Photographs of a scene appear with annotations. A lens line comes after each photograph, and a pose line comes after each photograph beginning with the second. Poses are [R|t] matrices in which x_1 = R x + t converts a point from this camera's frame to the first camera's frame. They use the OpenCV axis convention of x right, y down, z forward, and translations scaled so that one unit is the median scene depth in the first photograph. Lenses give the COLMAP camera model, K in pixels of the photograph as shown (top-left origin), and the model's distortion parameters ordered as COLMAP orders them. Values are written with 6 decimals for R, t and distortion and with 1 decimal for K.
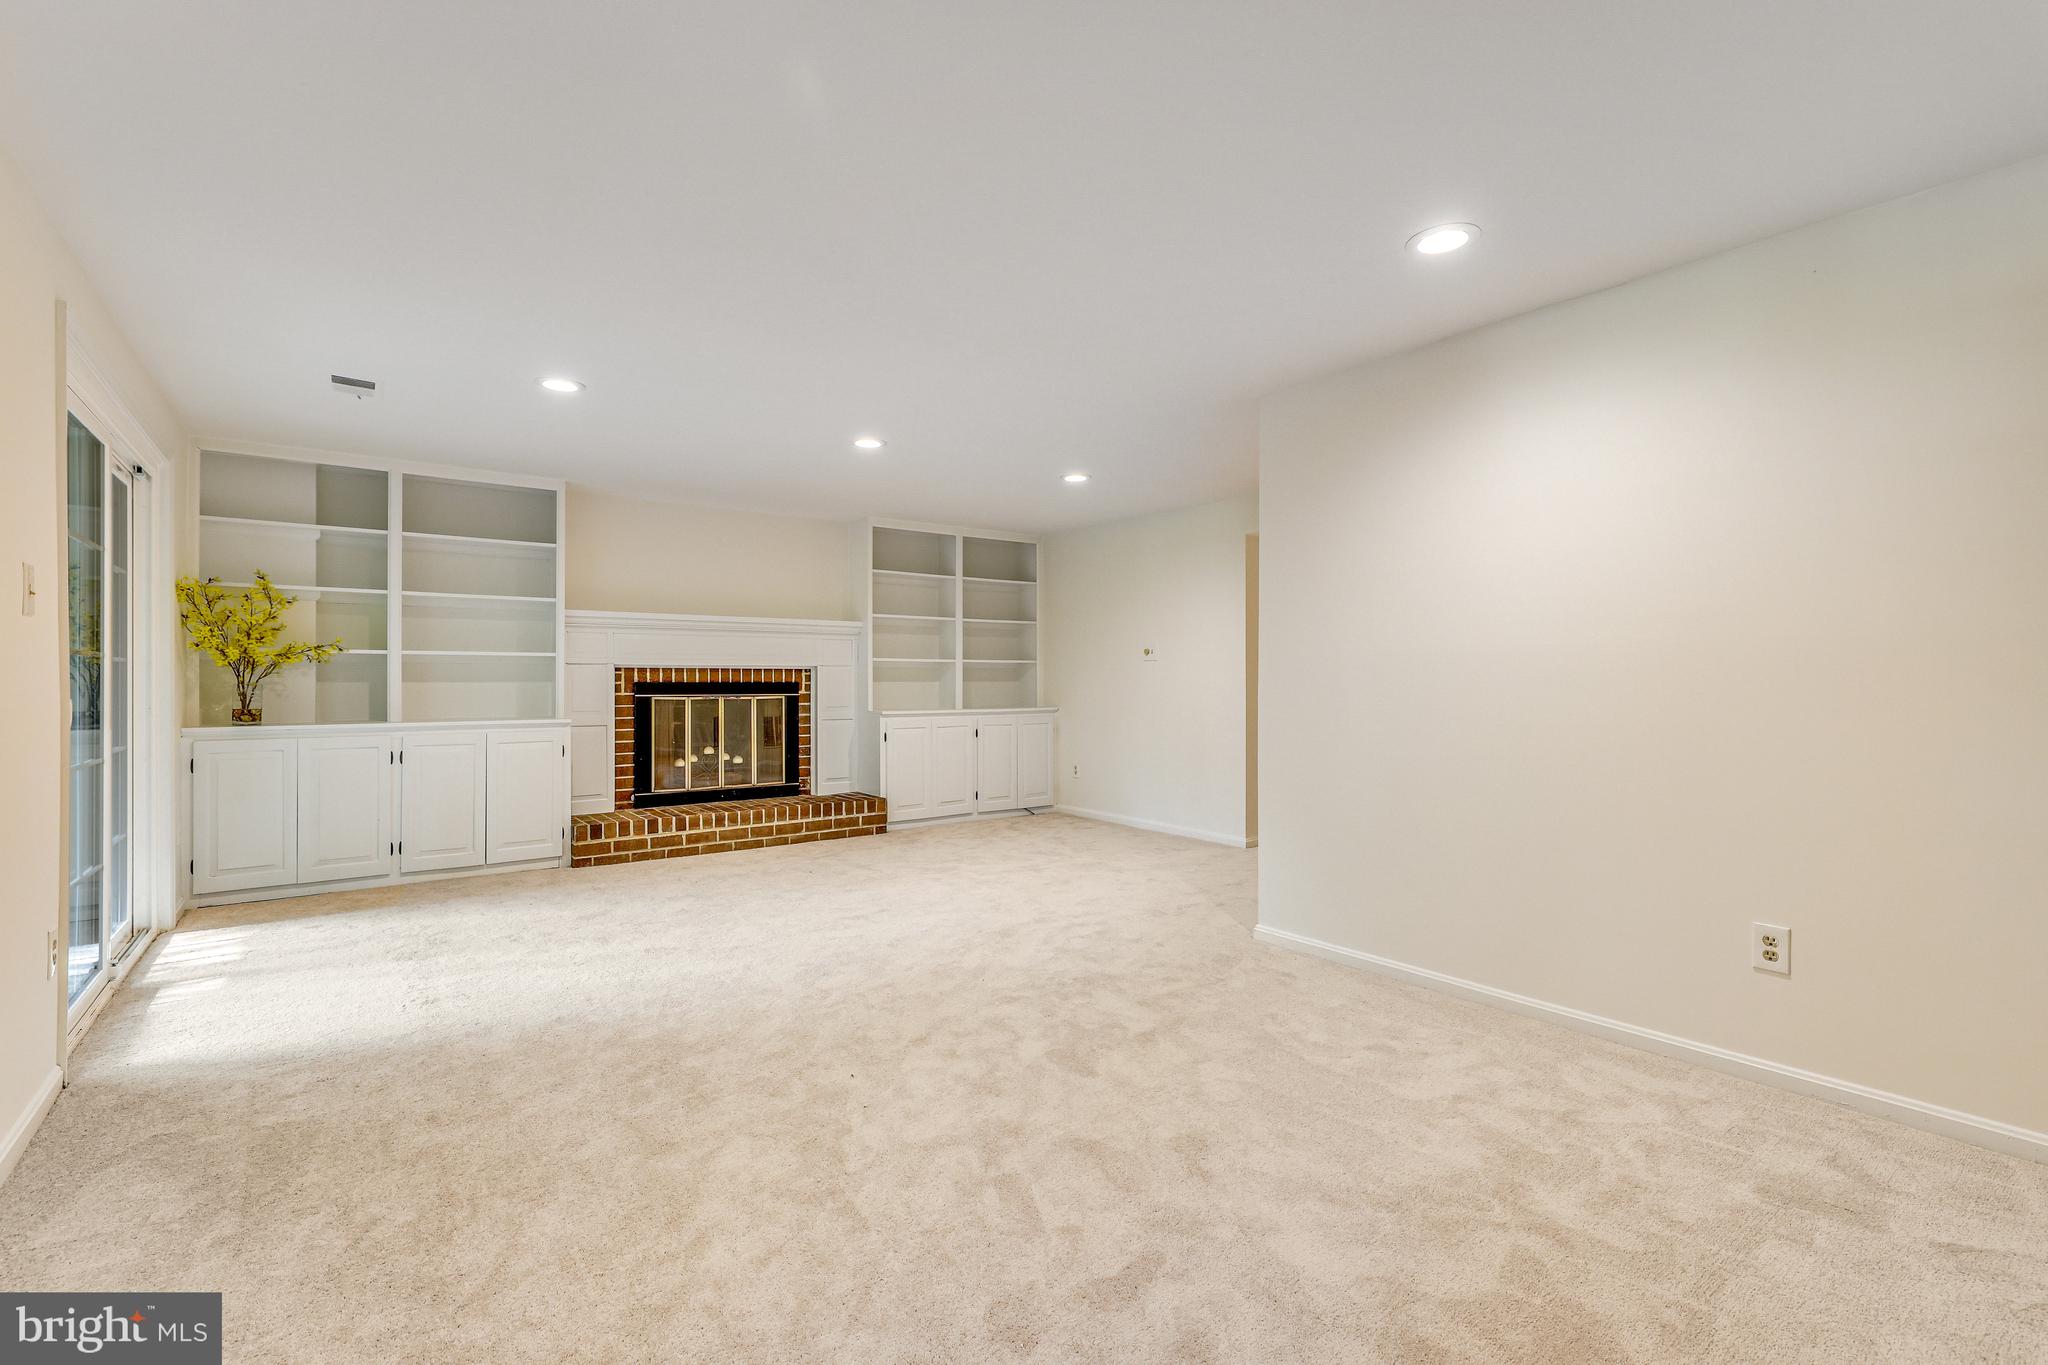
lens RADIAL K [[988.8, 0, 1022.2], [0, 988.8, 676.0], [0, 0, 1]] dist [0.002554, 0.000259]
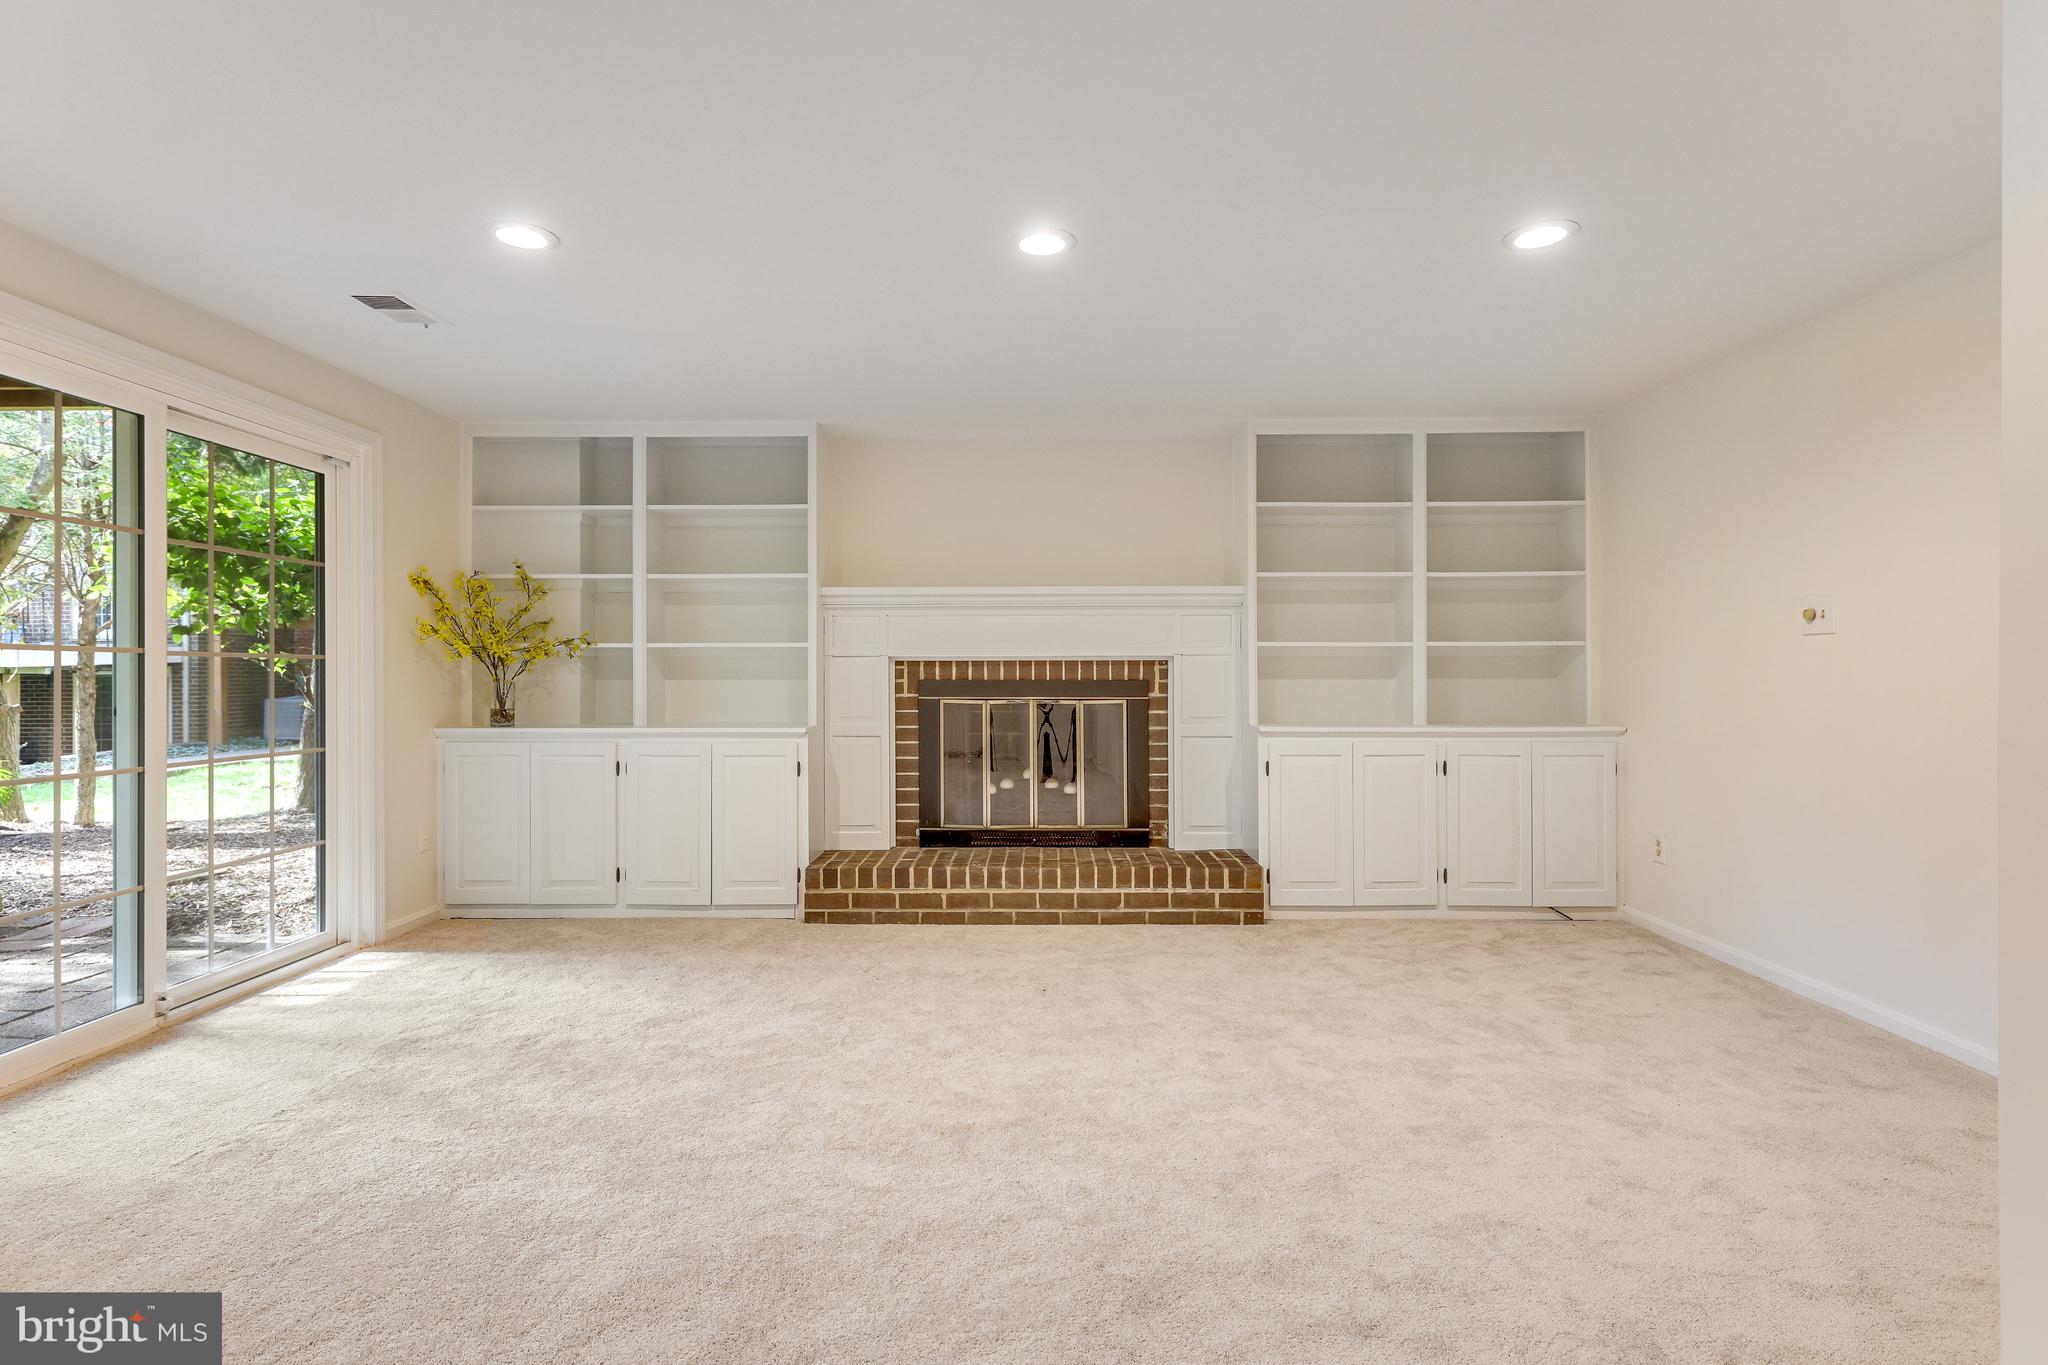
lens RADIAL K [[988.8, 0, 1022.2], [0, 988.8, 676.0], [0, 0, 1]] dist [0.002554, 0.000259]
pose [[0.782487, -0.001213, -0.622666, 0.138771], [0.004107, 0.999986, 0.003213, 0.001082], [0.622653, -0.005071, 0.782481, 0.450913]]
